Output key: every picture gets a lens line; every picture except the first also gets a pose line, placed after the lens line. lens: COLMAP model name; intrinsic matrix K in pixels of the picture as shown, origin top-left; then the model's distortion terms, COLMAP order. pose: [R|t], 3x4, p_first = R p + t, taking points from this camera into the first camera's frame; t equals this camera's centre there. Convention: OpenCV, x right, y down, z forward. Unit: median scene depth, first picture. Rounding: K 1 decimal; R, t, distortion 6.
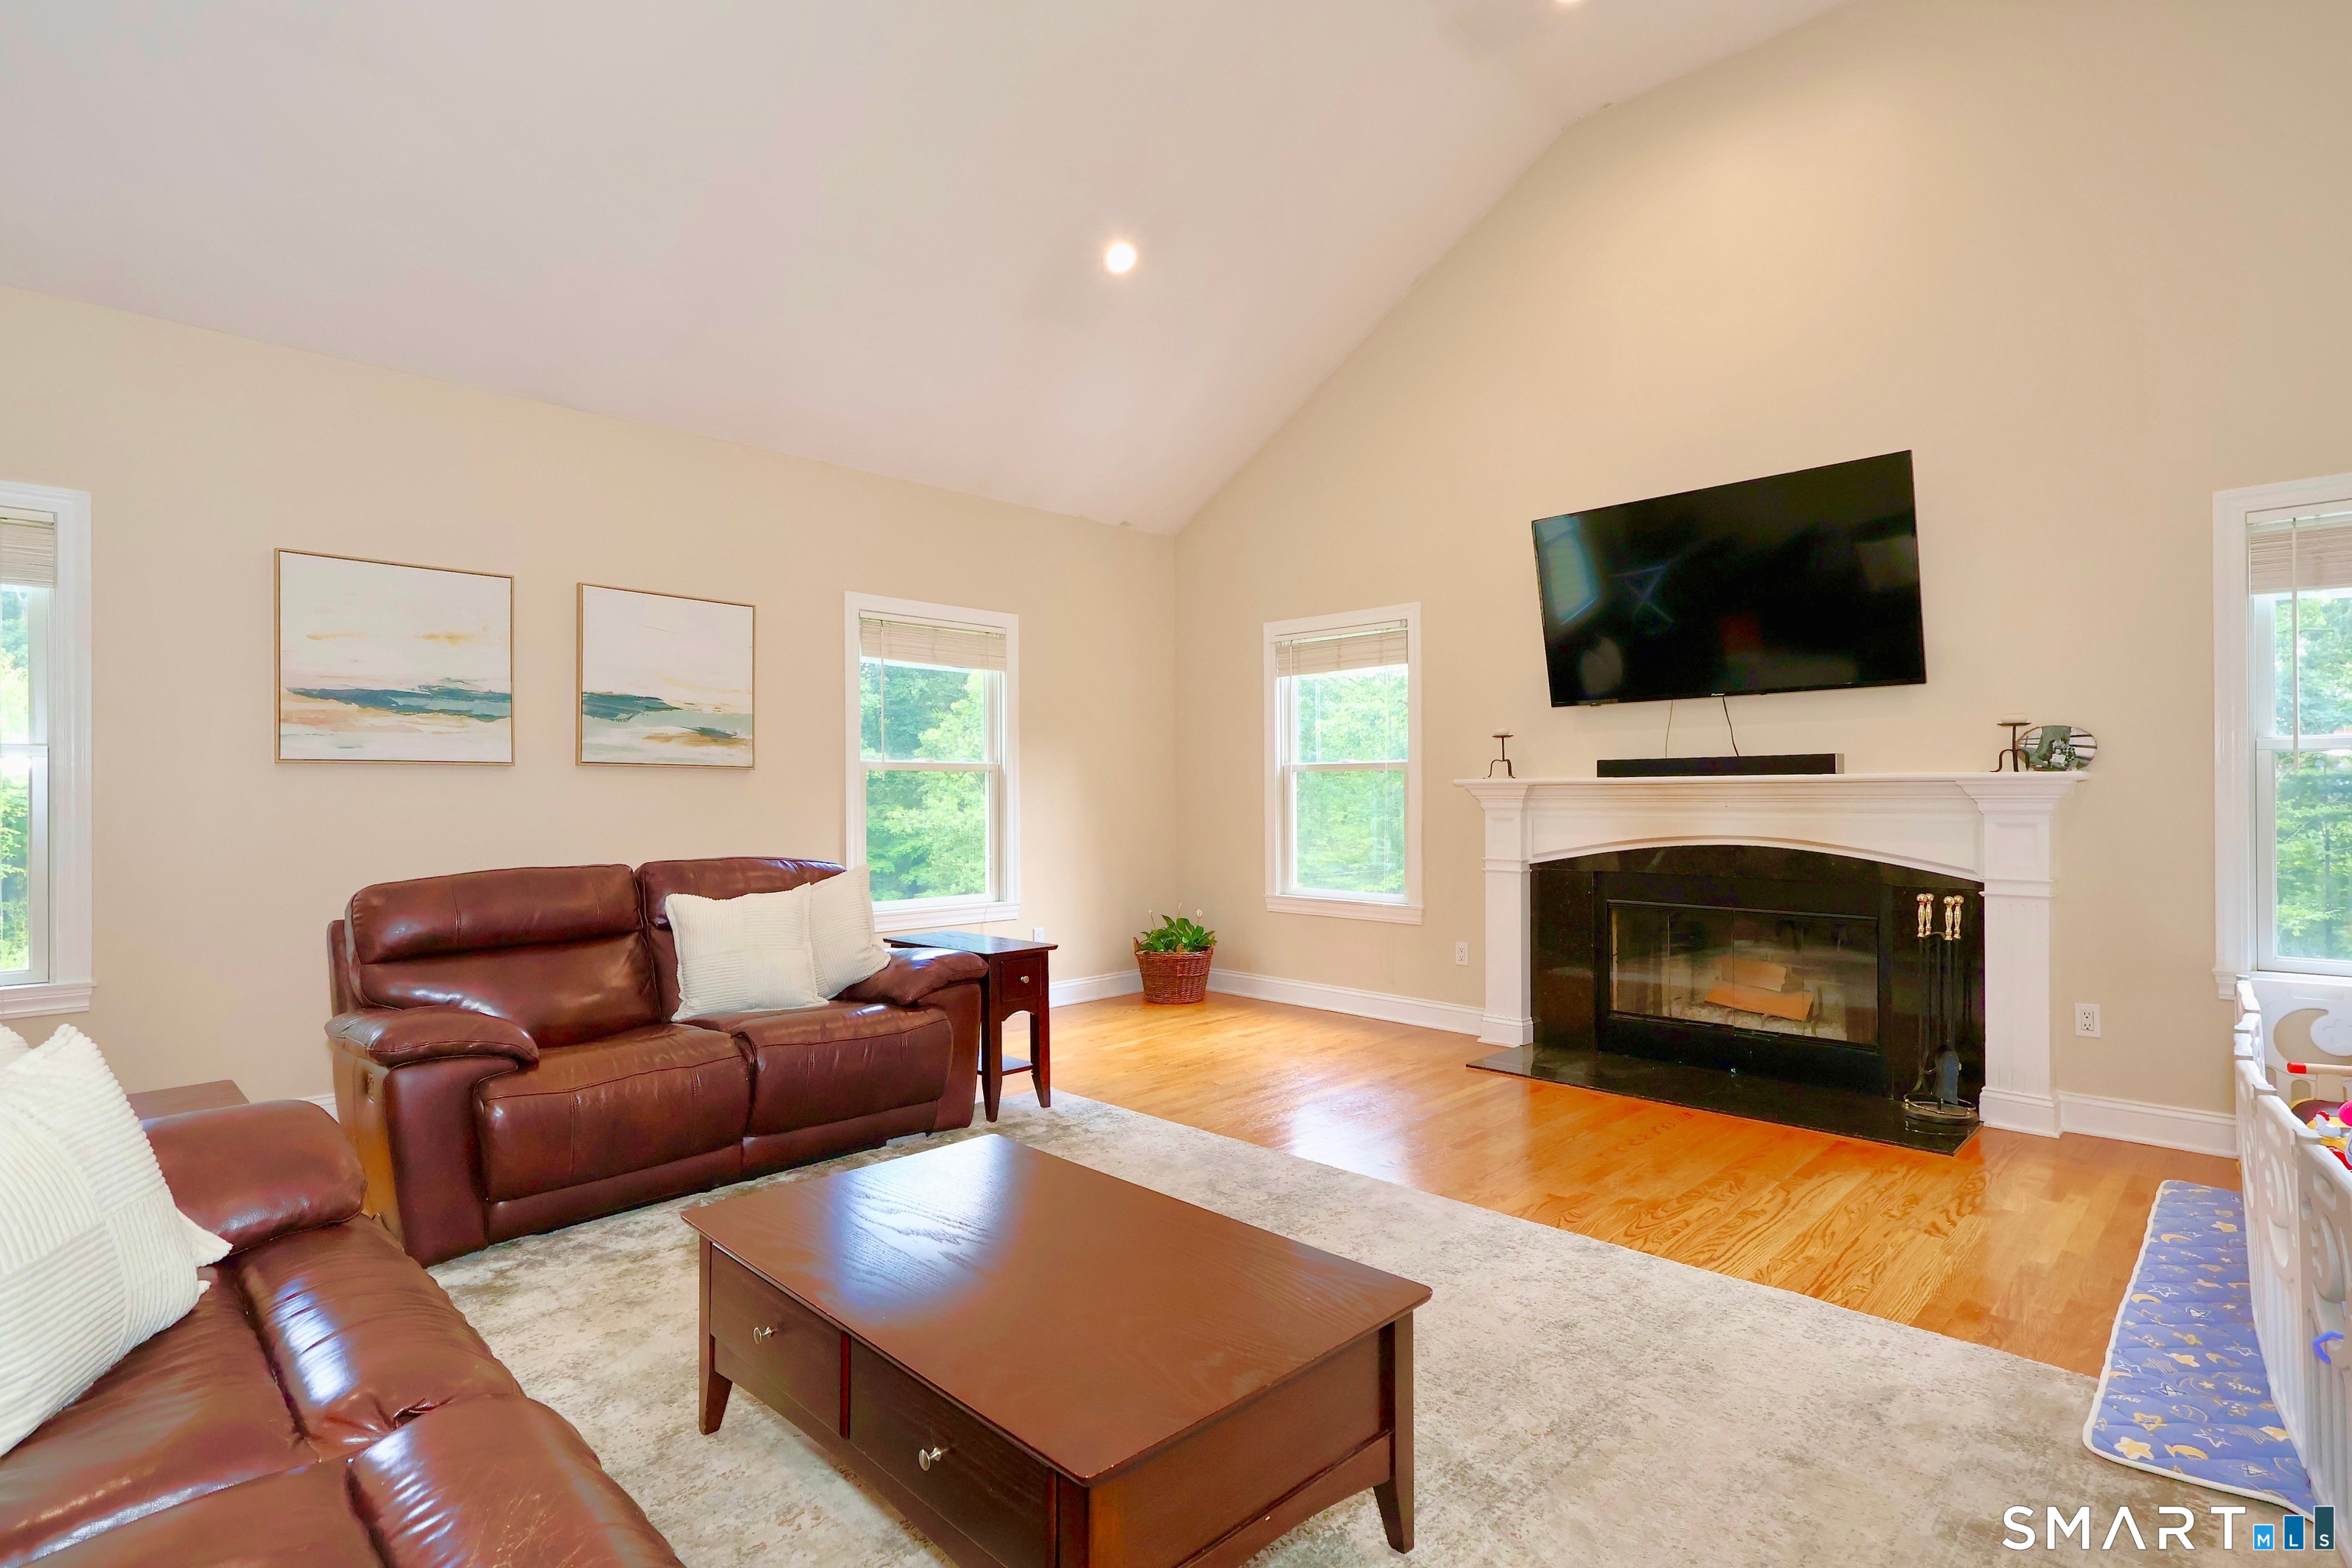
lens RADIAL K [[1153.1, 0, 1173.5], [0, 1153.1, 793.3], [0, 0, 1]] dist [-0.002691, 0.000194]
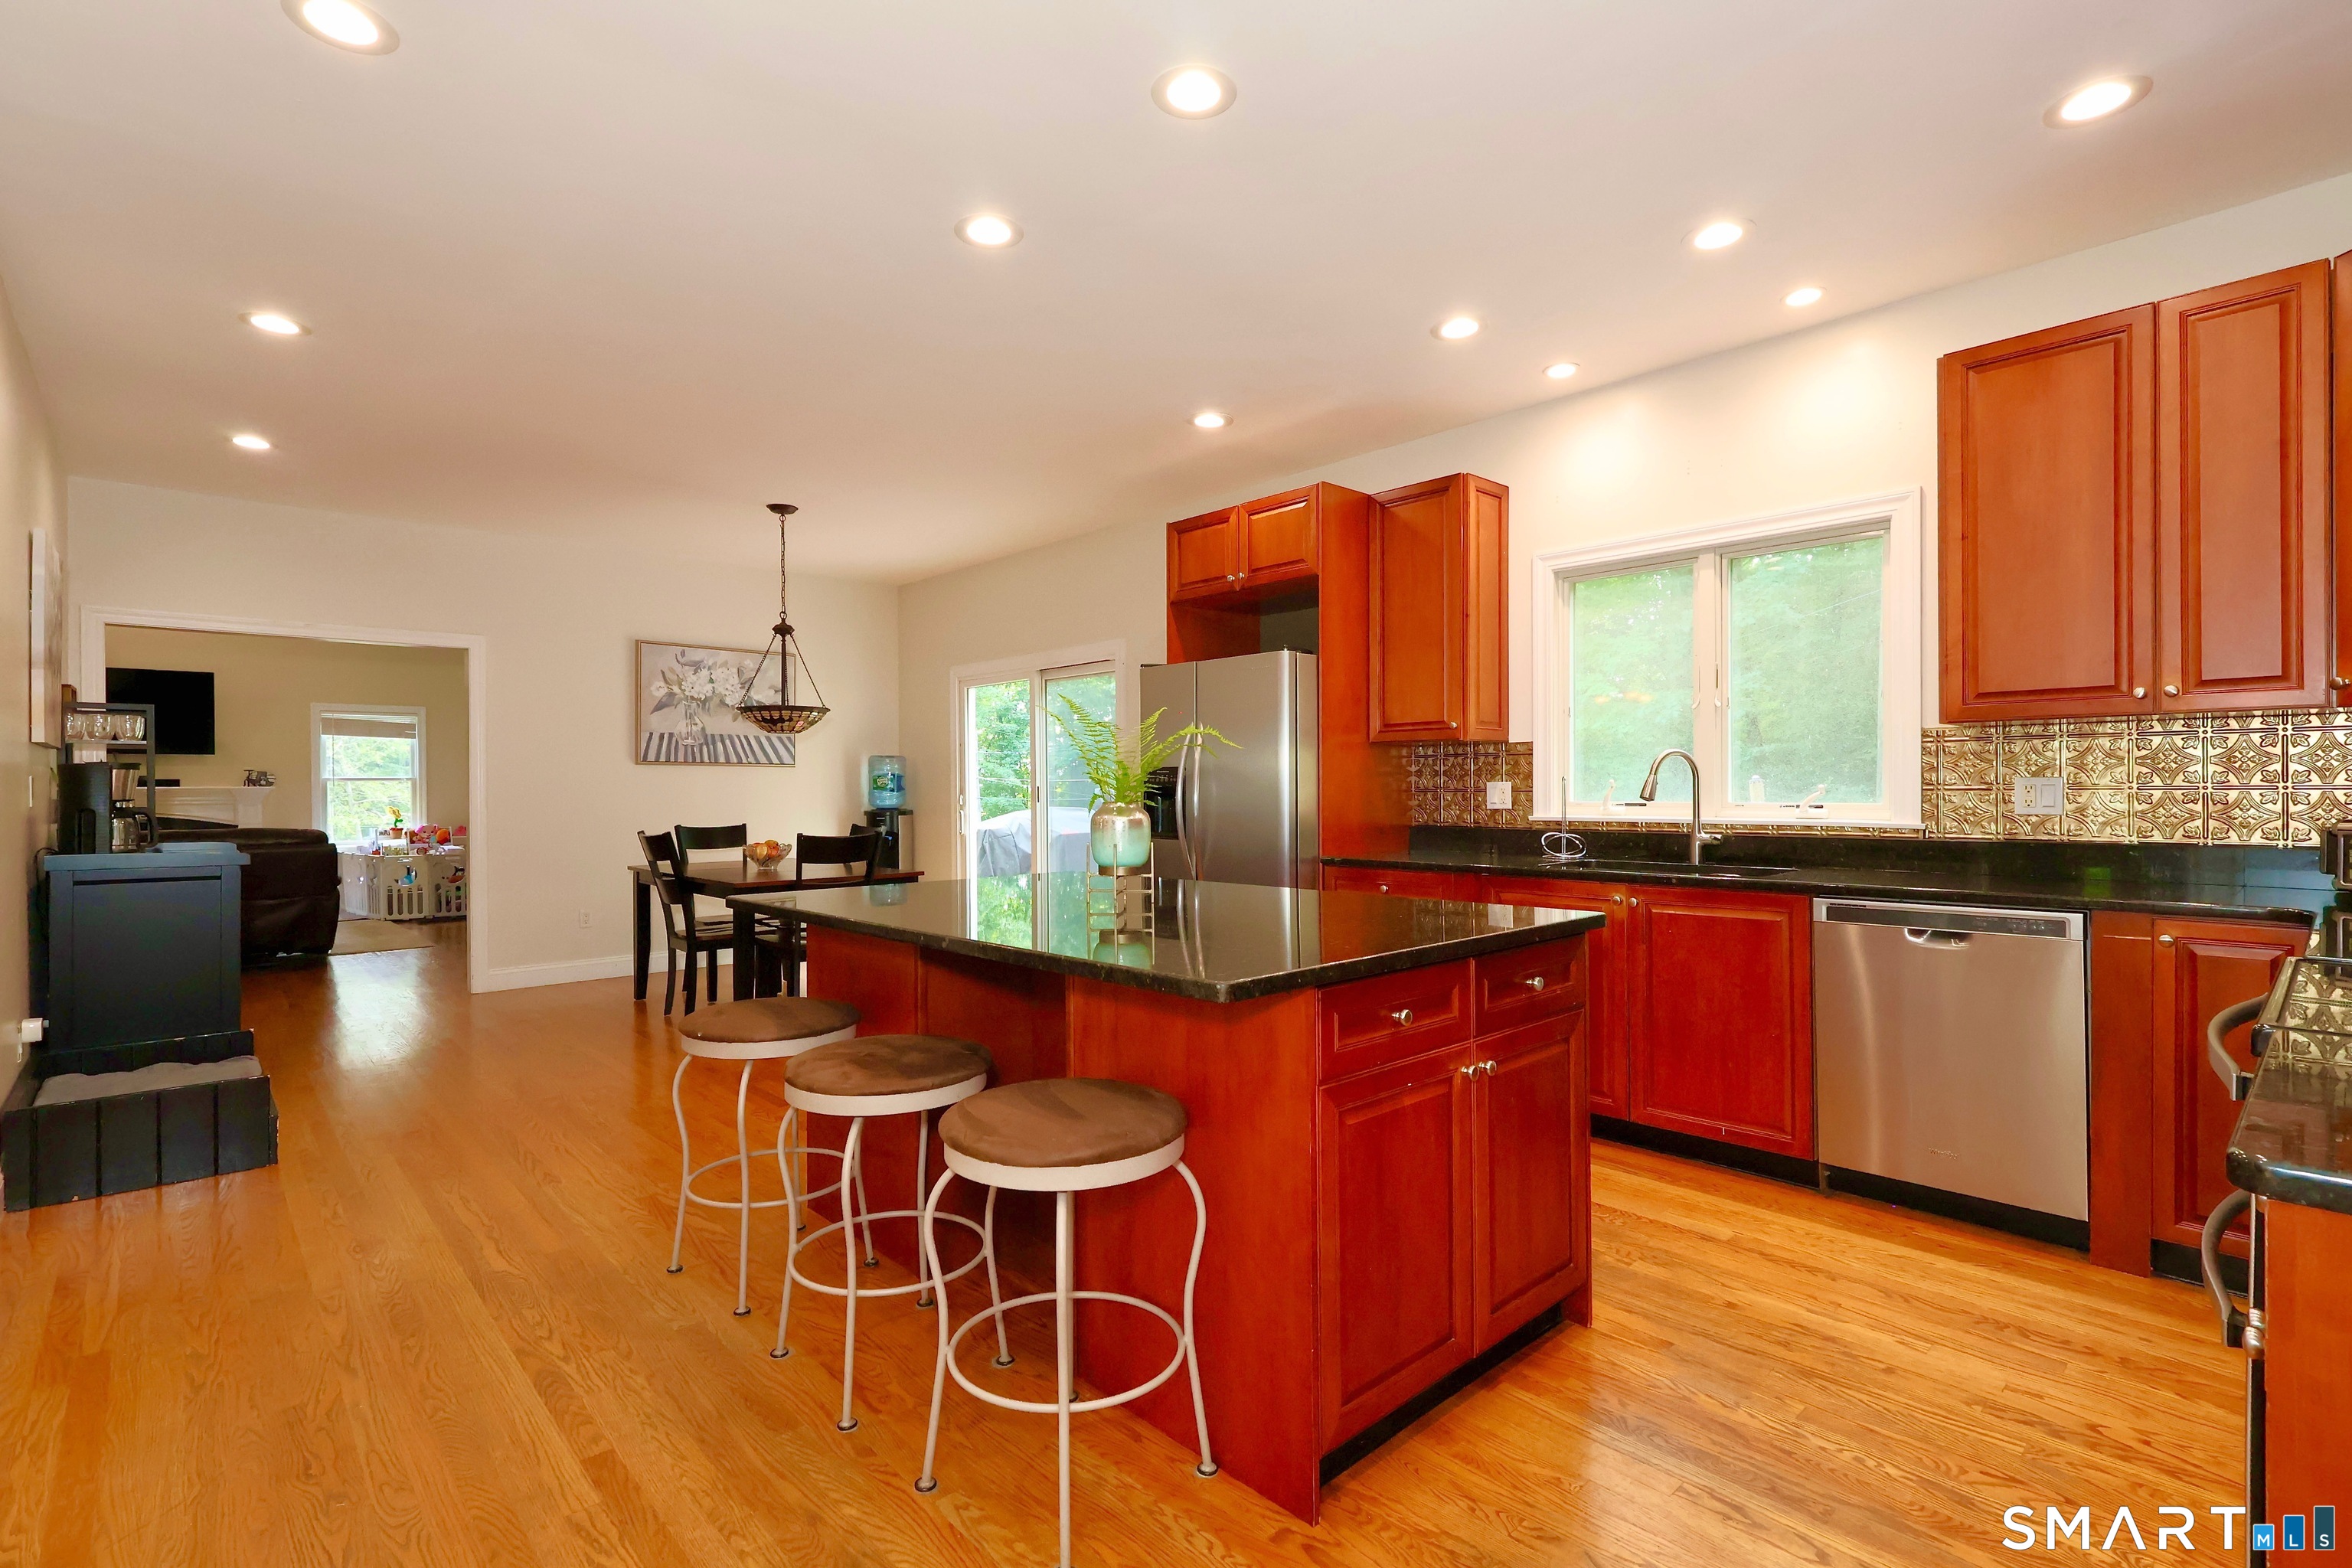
lens RADIAL K [[1084.8, 0, 1164.6], [0, 1084.8, 787.1], [0, 0, 1]] dist [-0.001445, 0.001238]
pose [[0.044139, 0.002032, 0.999023, -1.836843], [0.005419, 0.999983, -0.002273, 0.001059], [-0.999011, 0.005514, 0.044127, -1.389240]]
